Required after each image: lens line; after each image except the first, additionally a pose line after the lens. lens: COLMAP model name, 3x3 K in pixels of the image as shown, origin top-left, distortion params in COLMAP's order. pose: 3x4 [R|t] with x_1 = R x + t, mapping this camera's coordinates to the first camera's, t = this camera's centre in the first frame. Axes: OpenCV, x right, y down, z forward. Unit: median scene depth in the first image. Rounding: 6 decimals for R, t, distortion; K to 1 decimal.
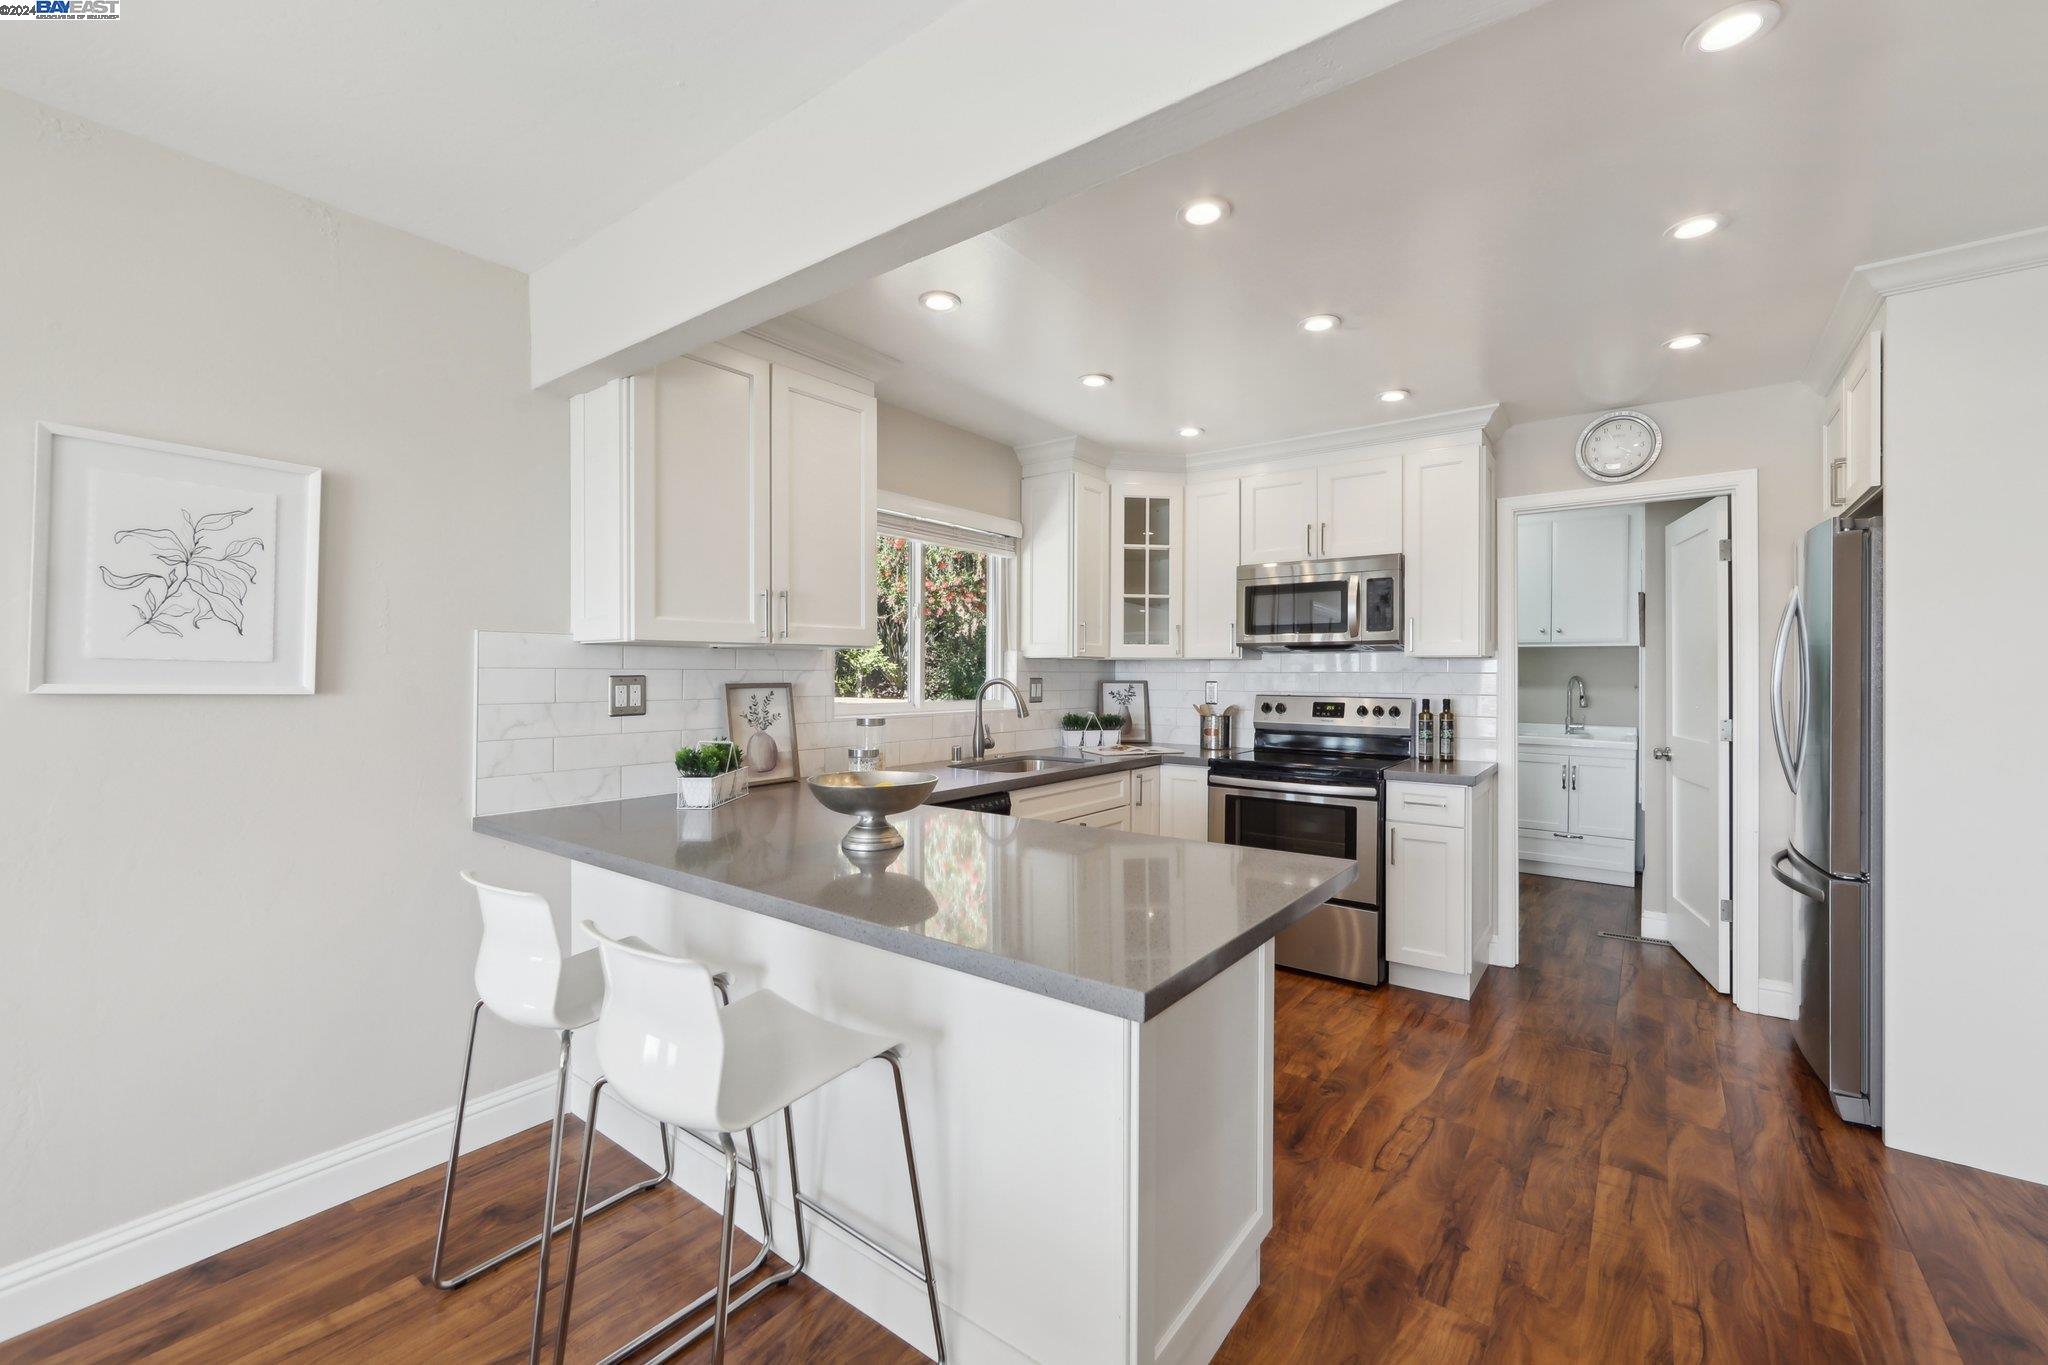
lens RADIAL K [[826.2, 0, 1024.6], [0, 826.2, 676.5], [0, 0, 1]] dist [-0.004834, 0.000048]
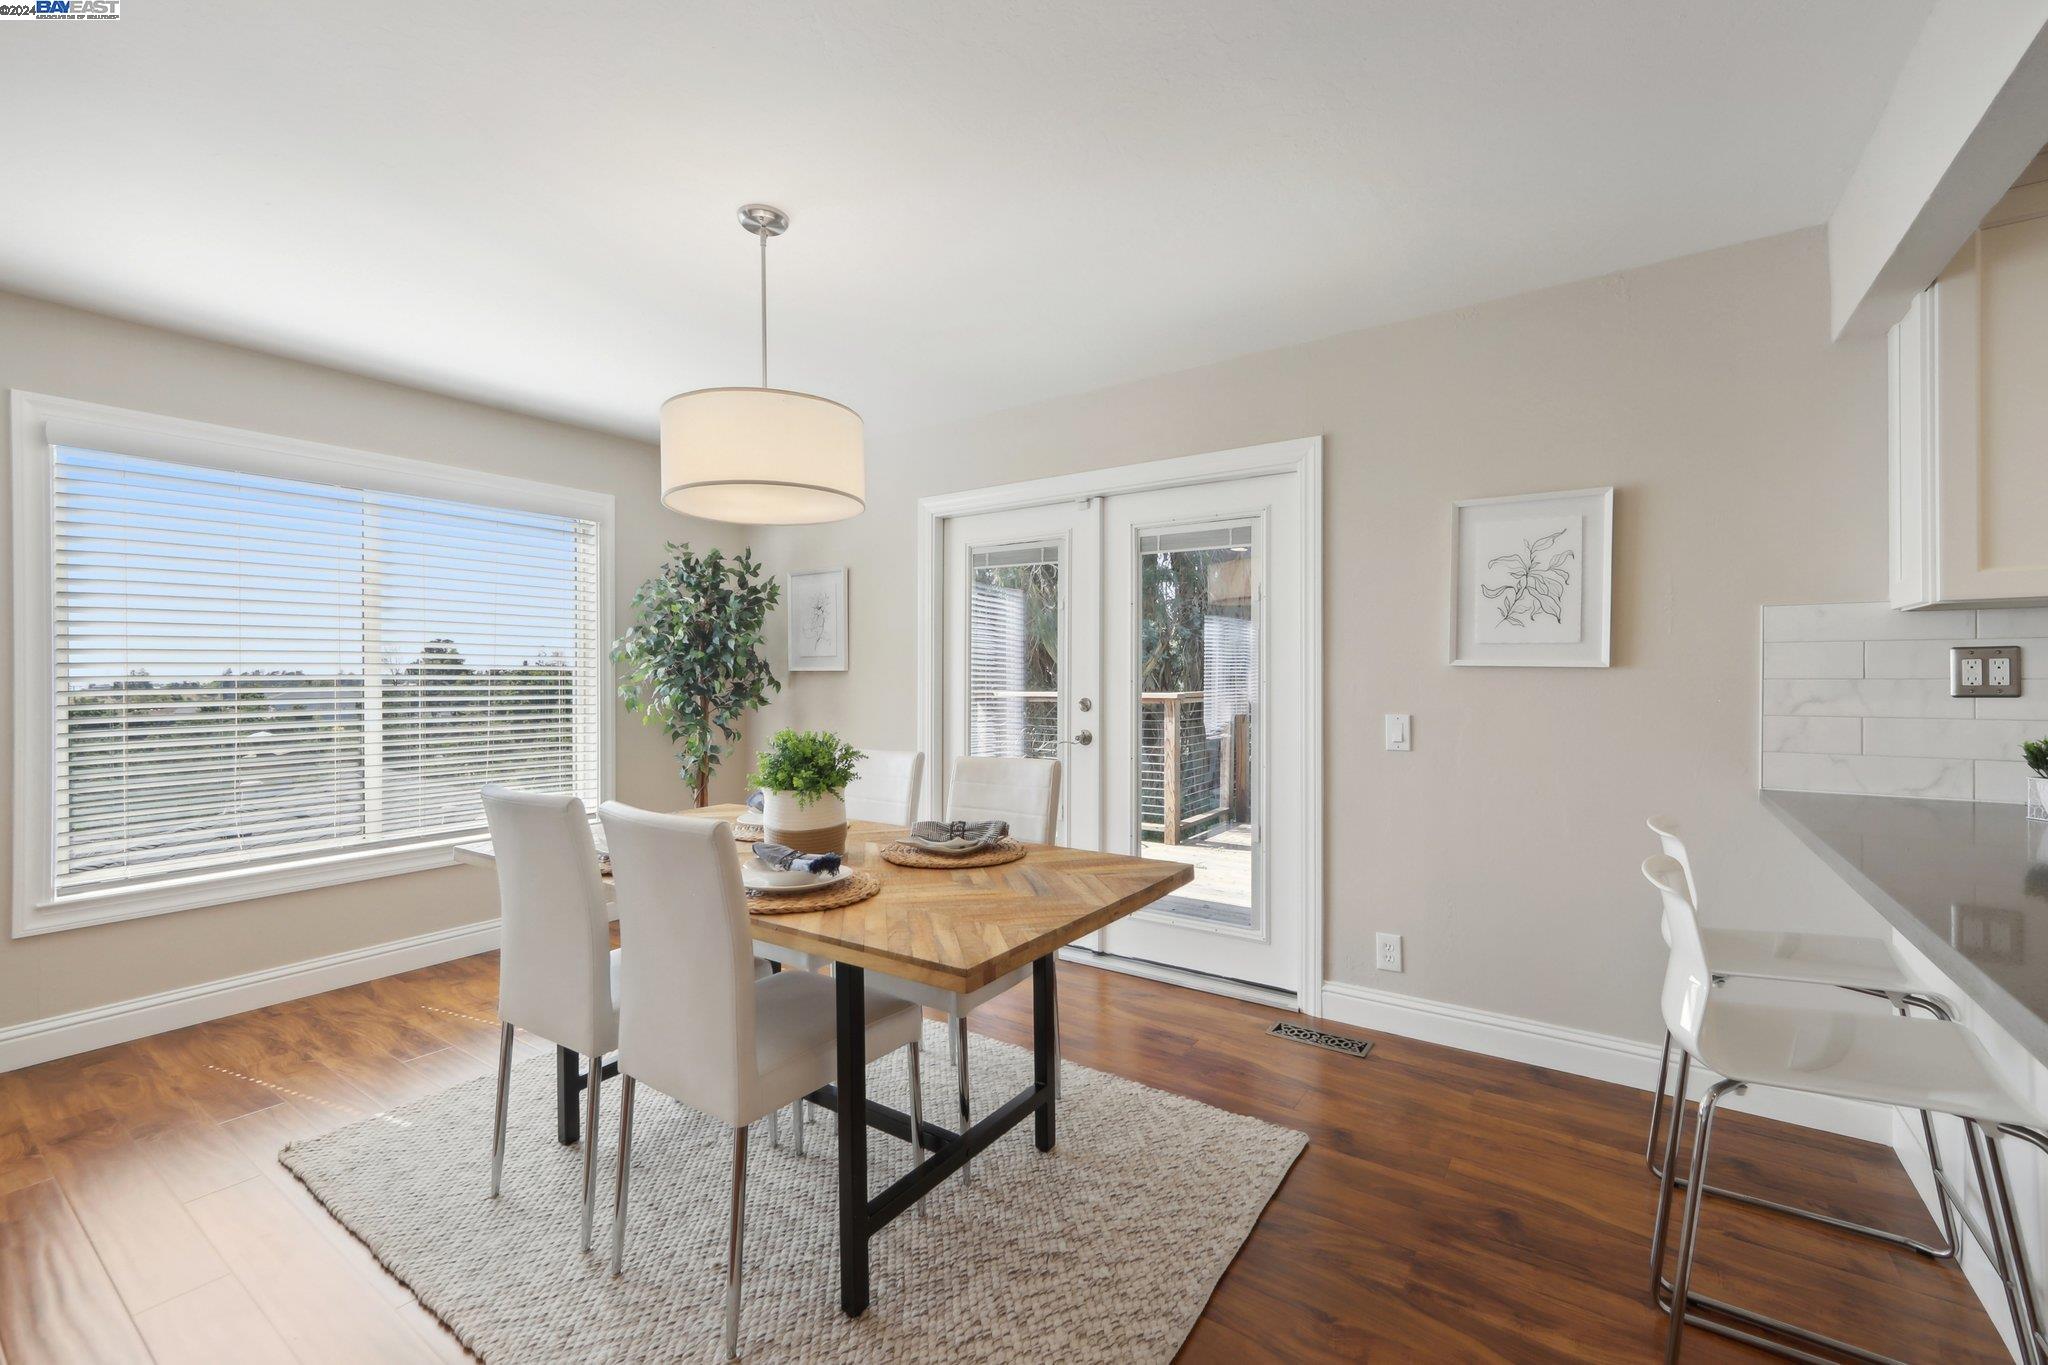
lens RADIAL K [[852.4, 0, 1025.2], [0, 852.4, 680.5], [0, 0, 1]] dist [0.001205, 0.000265]
pose [[0.036669, 0.002568, -0.999324, 0.211805], [-0.000419, 0.999997, 0.002554, 0.020329], [0.999327, 0.000325, 0.036670, 0.029930]]
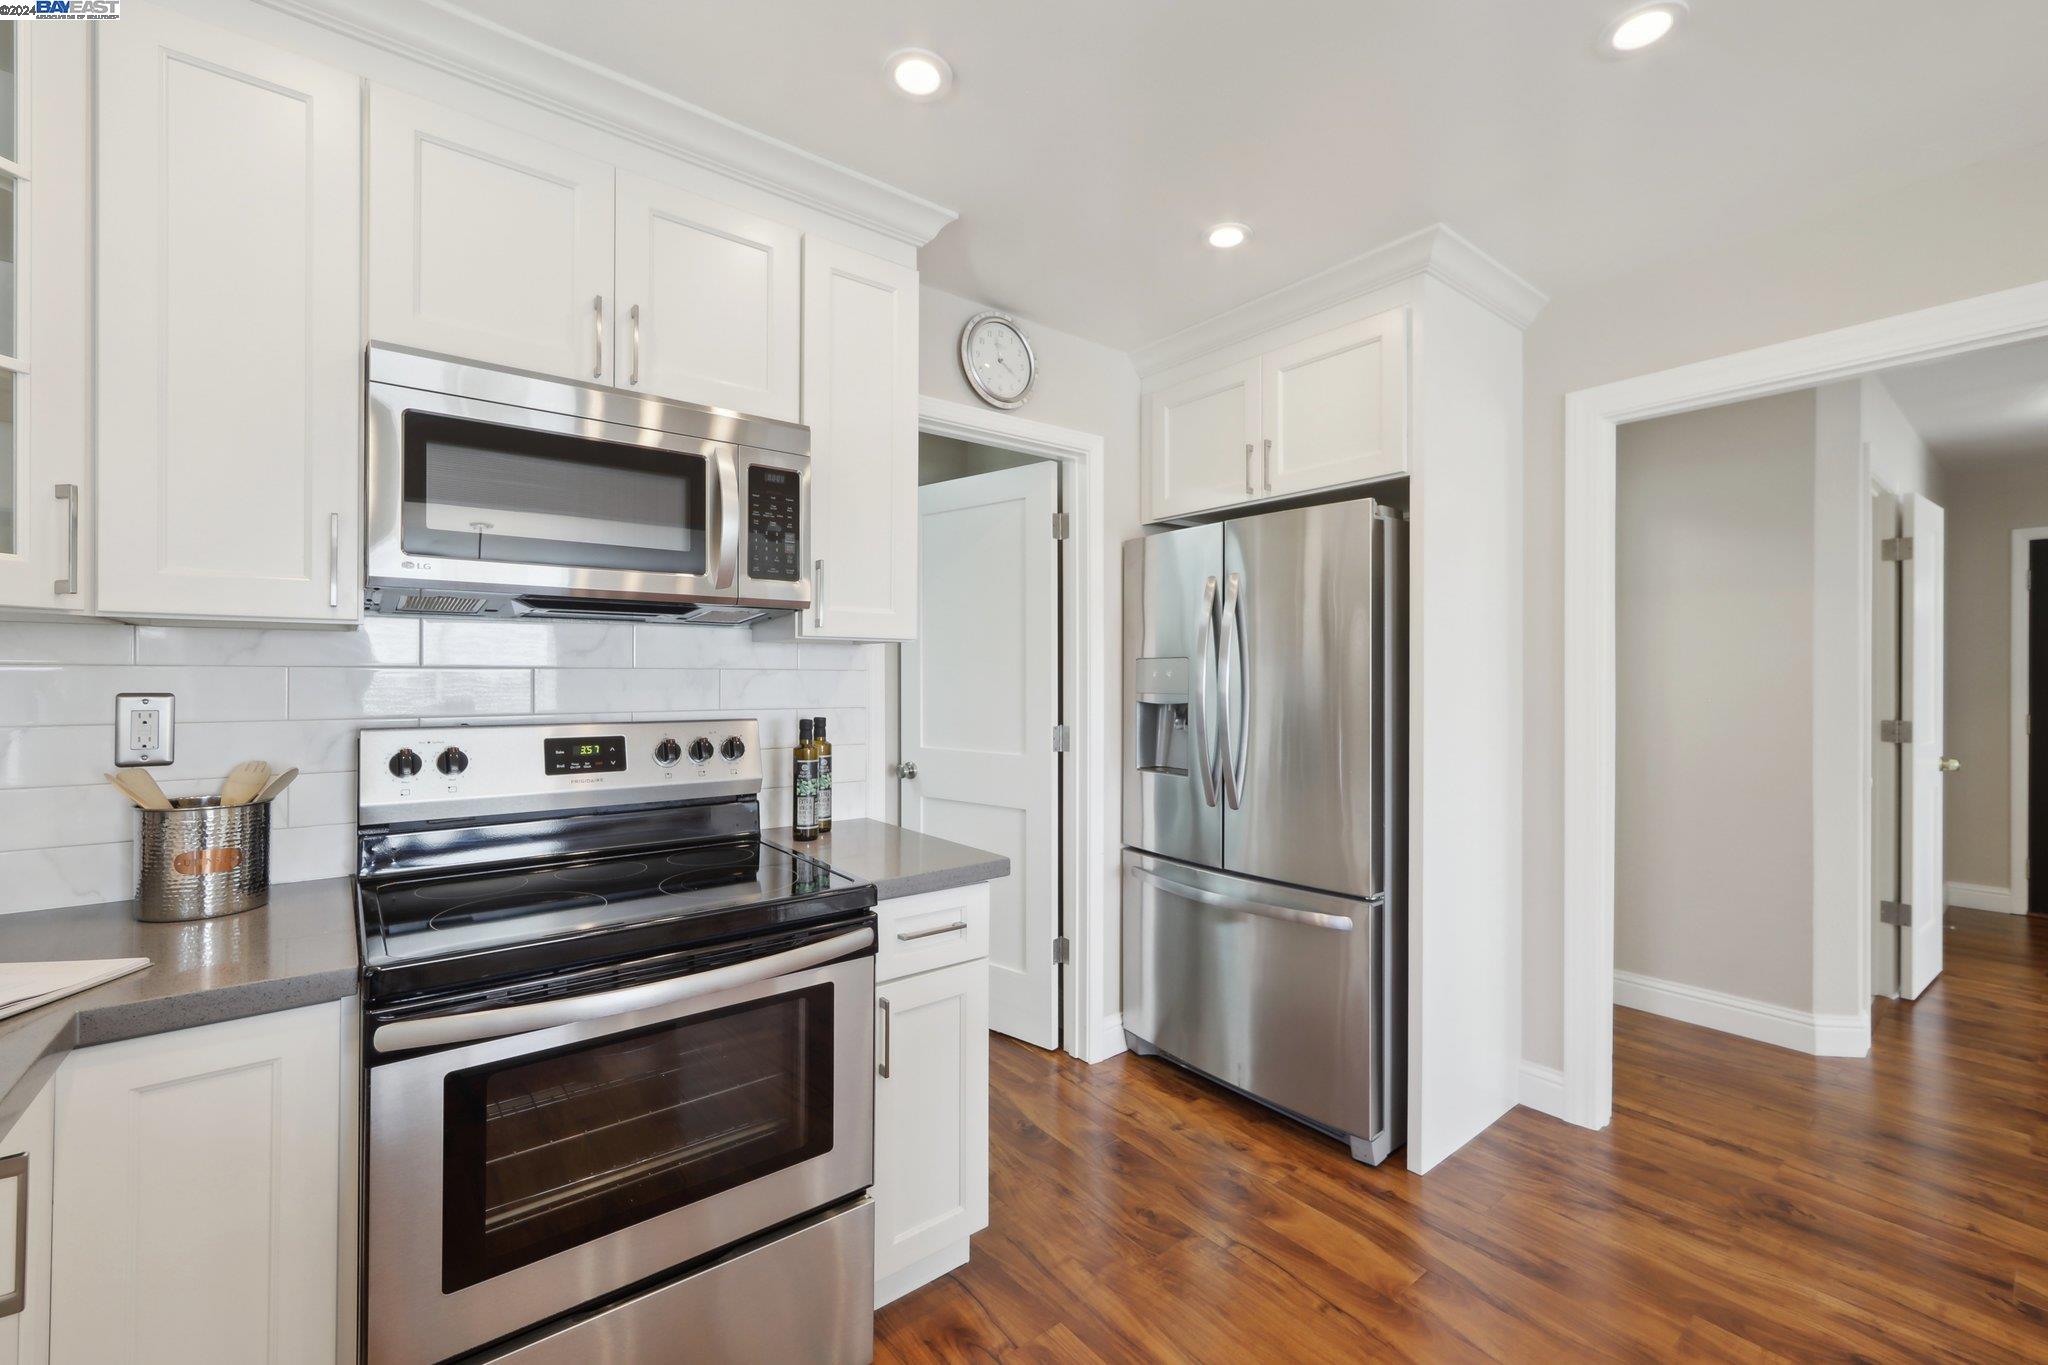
lens RADIAL K [[842.5, 0, 1029.0], [0, 842.5, 678.4], [0, 0, 1]] dist [-0.000032, 0.000016]
pose [[0.247169, -0.004613, 0.968961, 0.001667], [-0.001314, 0.999986, 0.005096, -0.001961], [-0.968972, -0.002533, 0.247159, 0.726050]]
